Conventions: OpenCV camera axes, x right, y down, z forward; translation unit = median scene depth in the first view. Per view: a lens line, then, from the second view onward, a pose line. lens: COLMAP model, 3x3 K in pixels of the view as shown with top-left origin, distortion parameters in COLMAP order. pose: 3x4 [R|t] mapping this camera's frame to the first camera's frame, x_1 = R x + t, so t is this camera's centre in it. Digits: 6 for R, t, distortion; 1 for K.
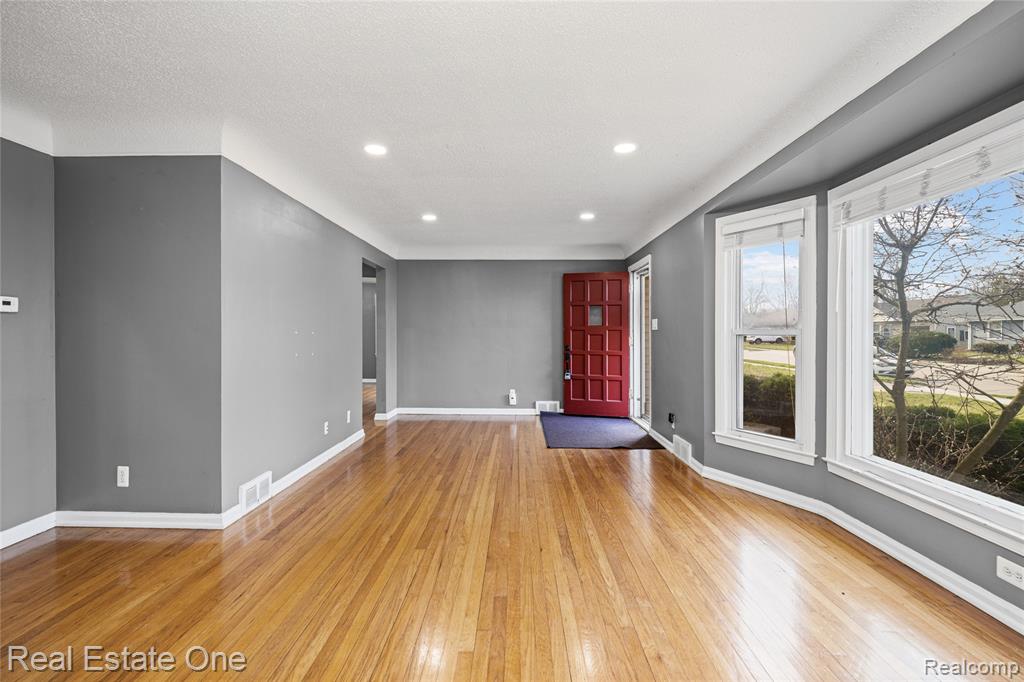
lens RADIAL K [[450.0, 0, 511.1], [0, 450.0, 340.0], [0, 0, 1]] dist [0.007473, -0.002021]
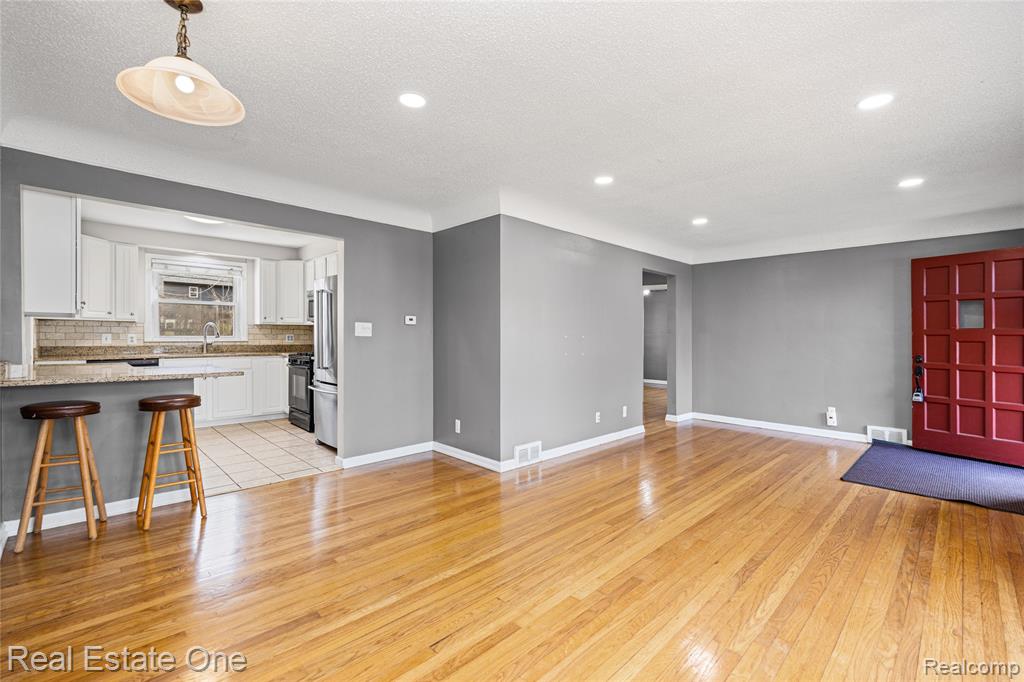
lens RADIAL K [[450.0, 0, 513.7], [0, 450.0, 340.5], [0, 0, 1]] dist [0.007473, -0.002021]
pose [[0.713073, 0.009444, -0.701026, 0.298850], [-0.016961, 0.999849, -0.003783, 0.002605], [0.700885, 0.014588, 0.713126, 0.003874]]
